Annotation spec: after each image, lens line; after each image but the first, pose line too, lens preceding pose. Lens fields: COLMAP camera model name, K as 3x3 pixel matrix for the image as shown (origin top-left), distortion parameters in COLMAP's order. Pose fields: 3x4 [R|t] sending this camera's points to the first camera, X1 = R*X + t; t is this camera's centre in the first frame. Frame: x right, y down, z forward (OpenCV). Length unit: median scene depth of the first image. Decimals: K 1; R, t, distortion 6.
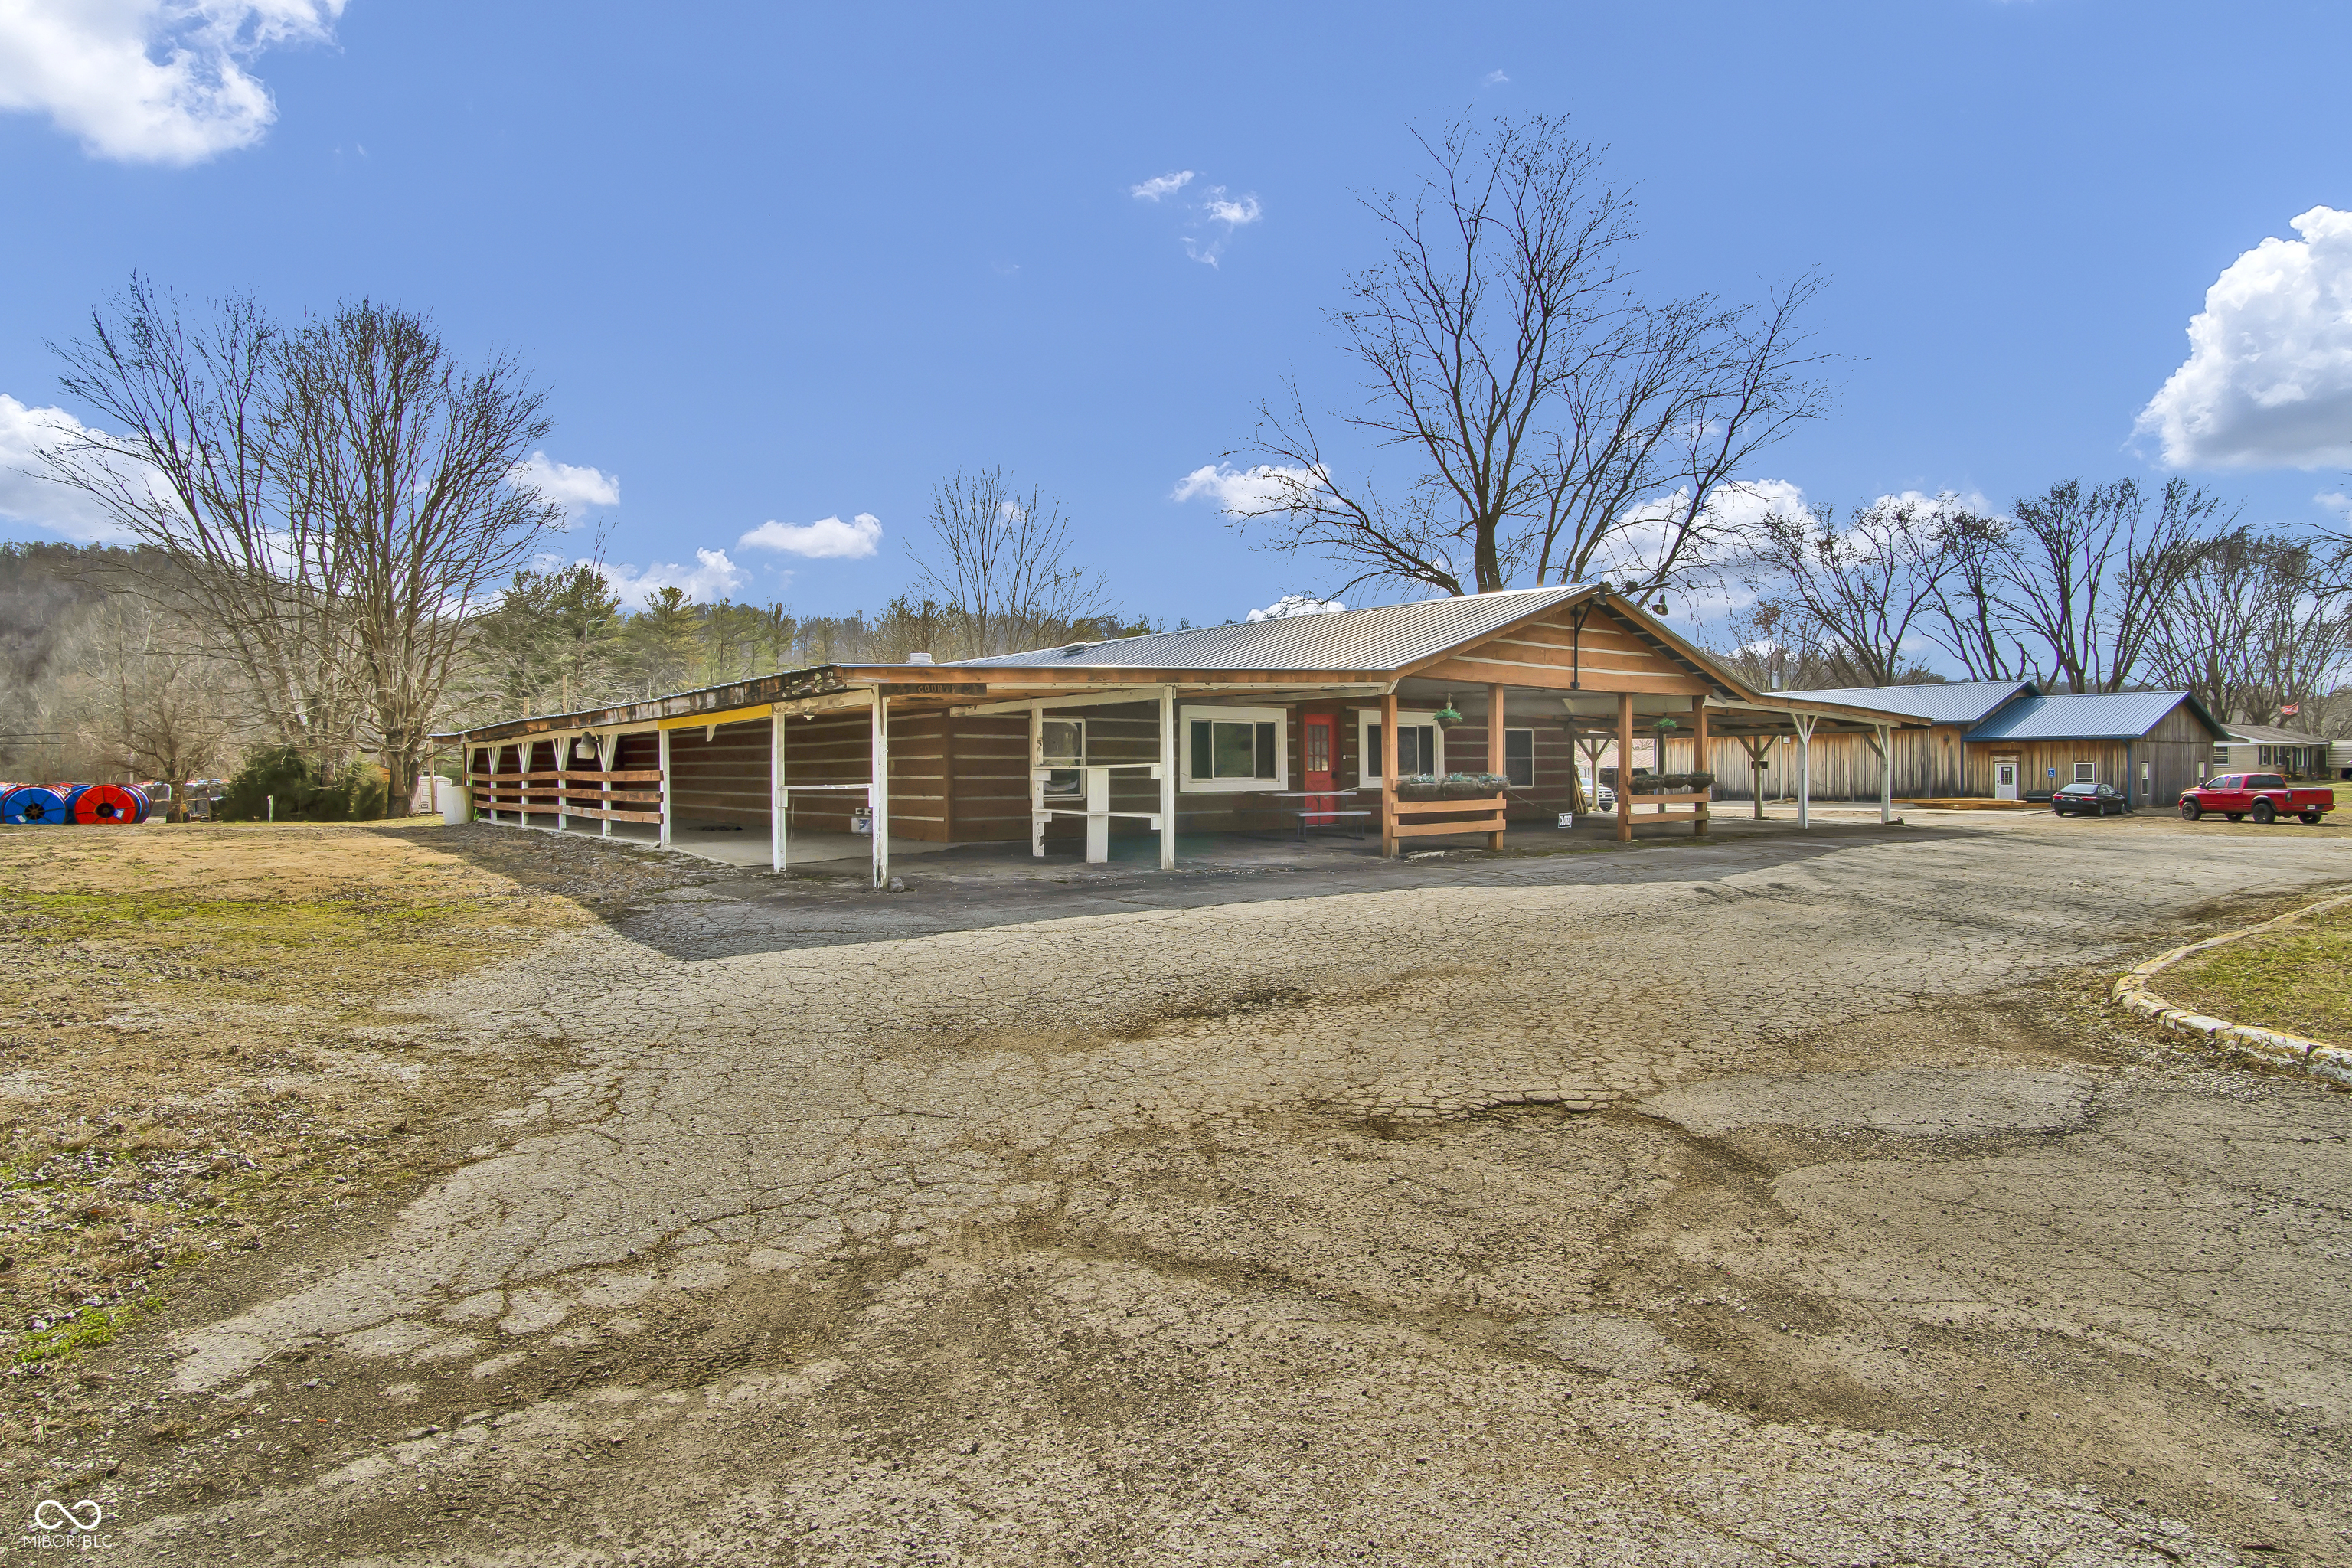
lens RADIAL K [[1121.0, 0, 1182.6], [0, 1121.0, 784.0], [0, 0, 1]] dist [-0.018426, -0.001721]
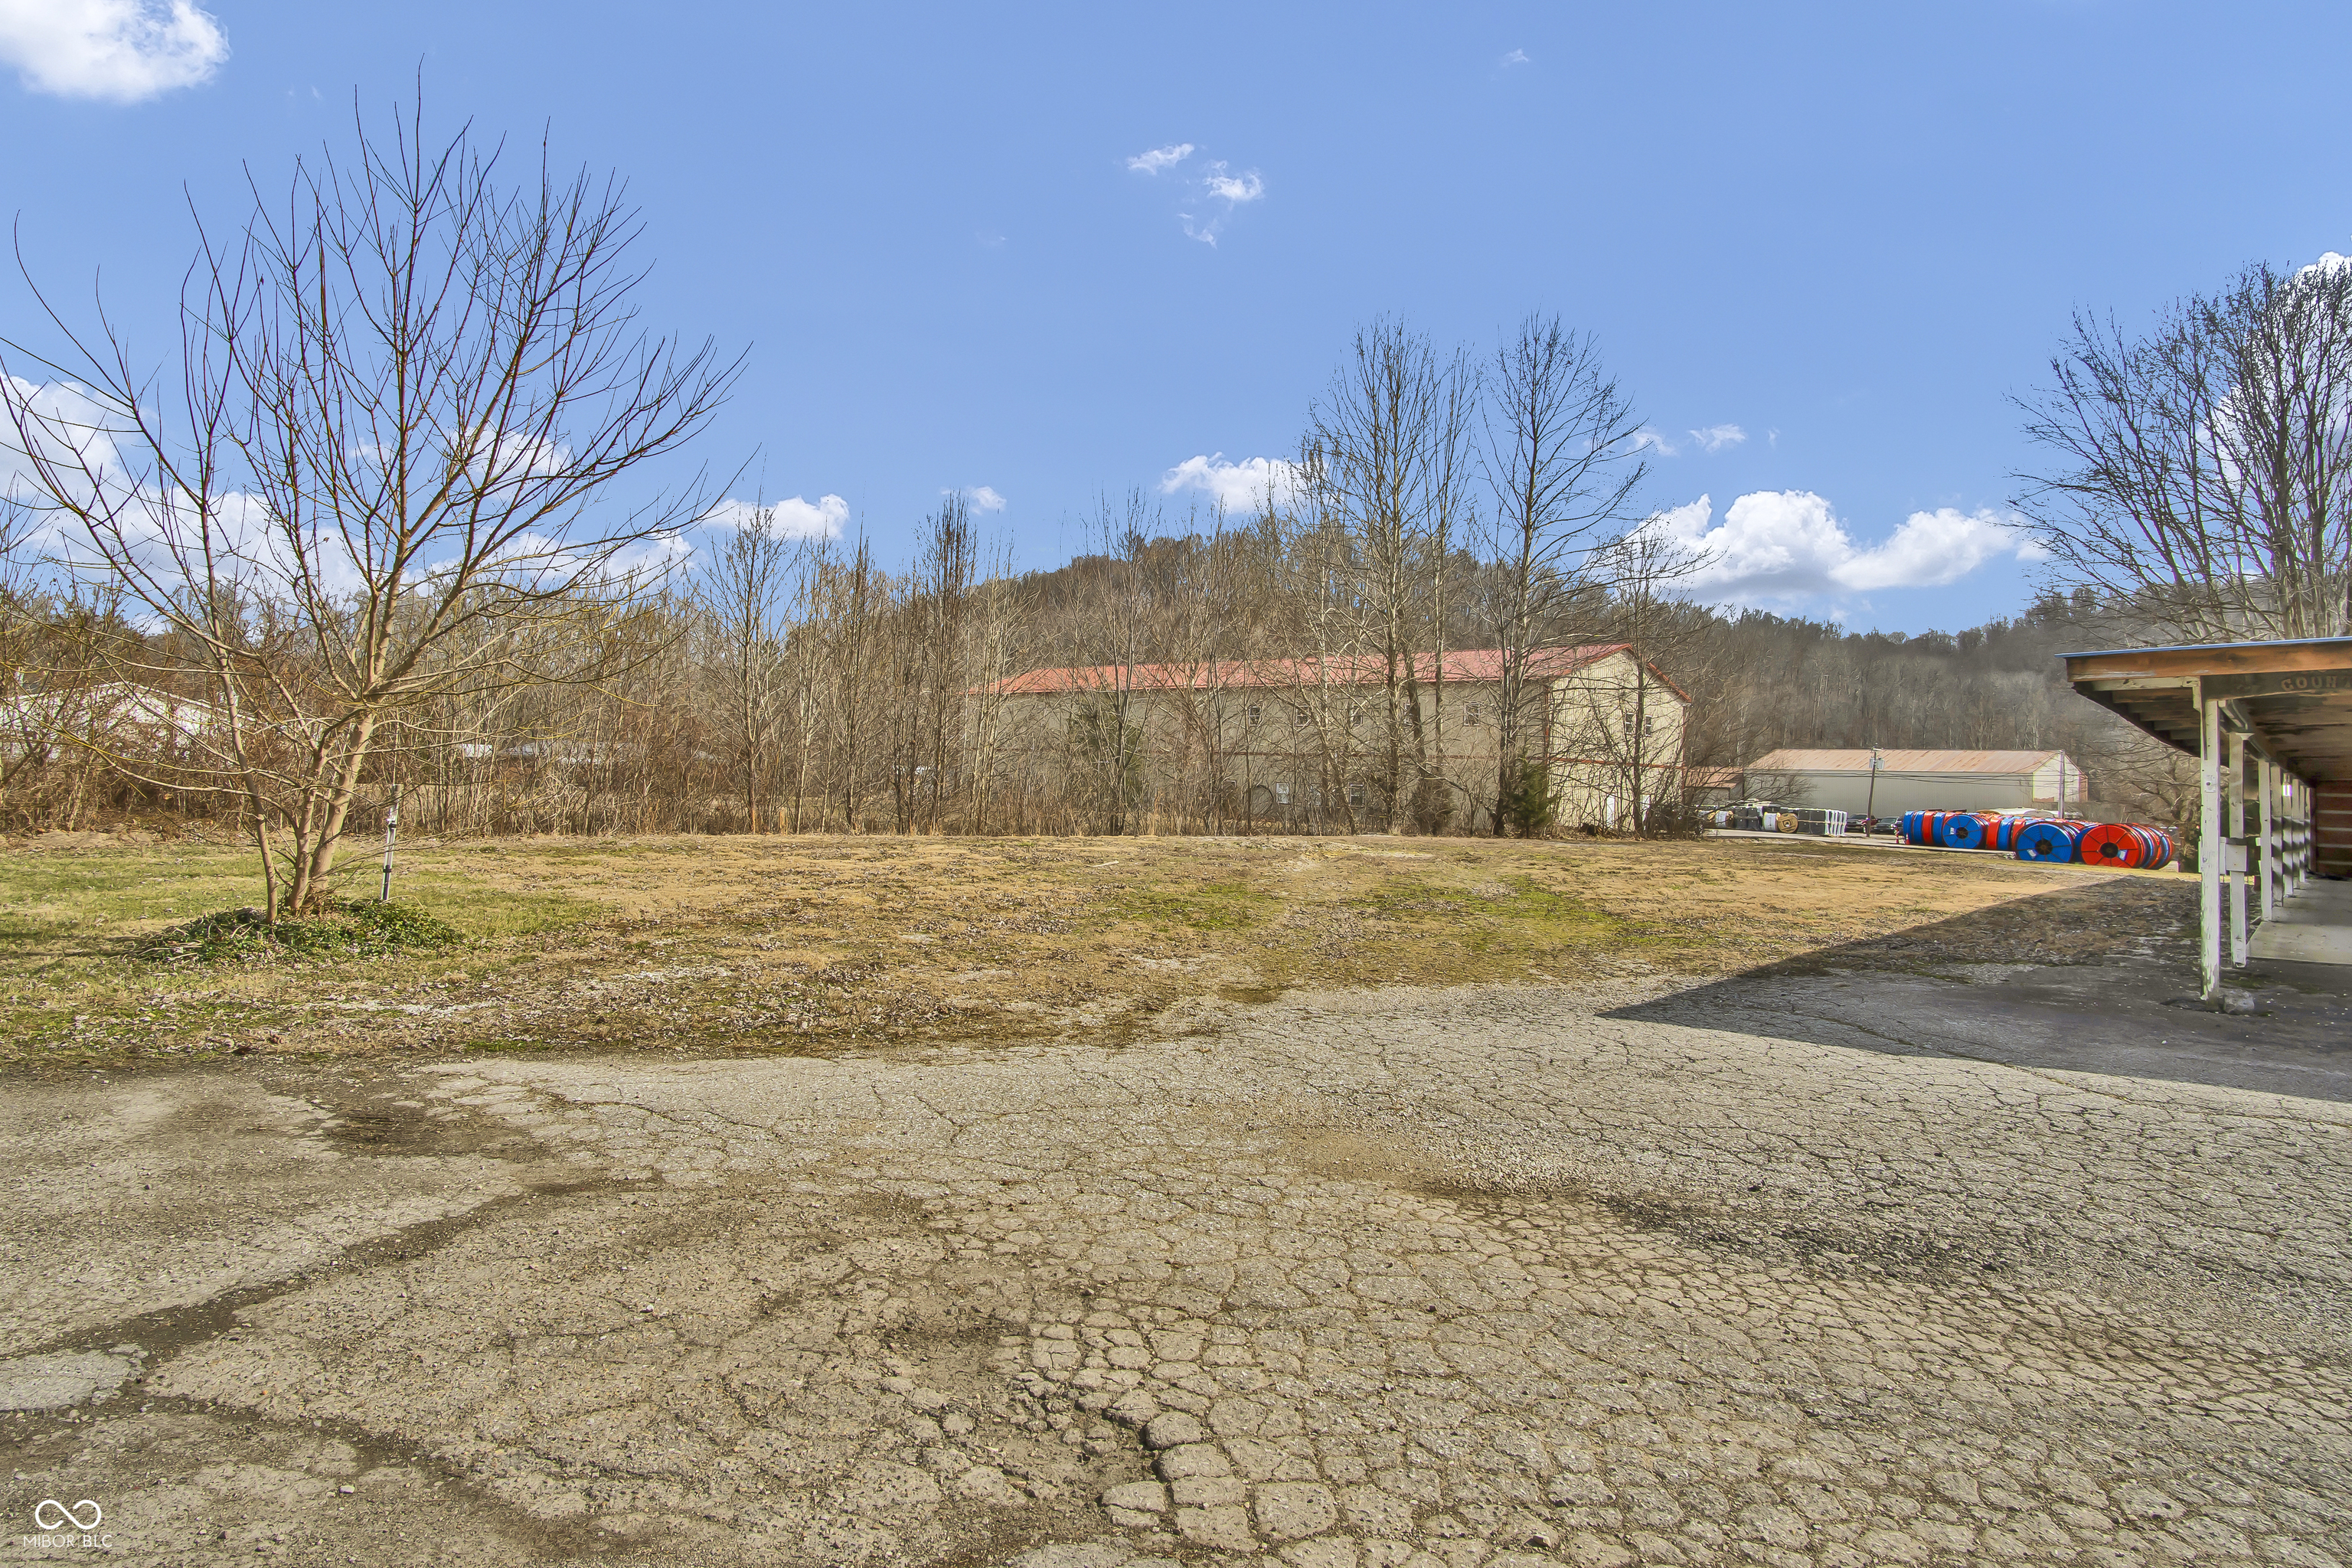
lens RADIAL K [[1121.0, 0, 1182.6], [0, 1121.0, 784.0], [0, 0, 1]] dist [-0.018426, -0.001721]
pose [[0.289687, 0.012411, -0.957041, 1.335489], [-0.021443, 0.999749, 0.006475, -0.079725], [0.956881, 0.018646, 0.289880, 1.362032]]
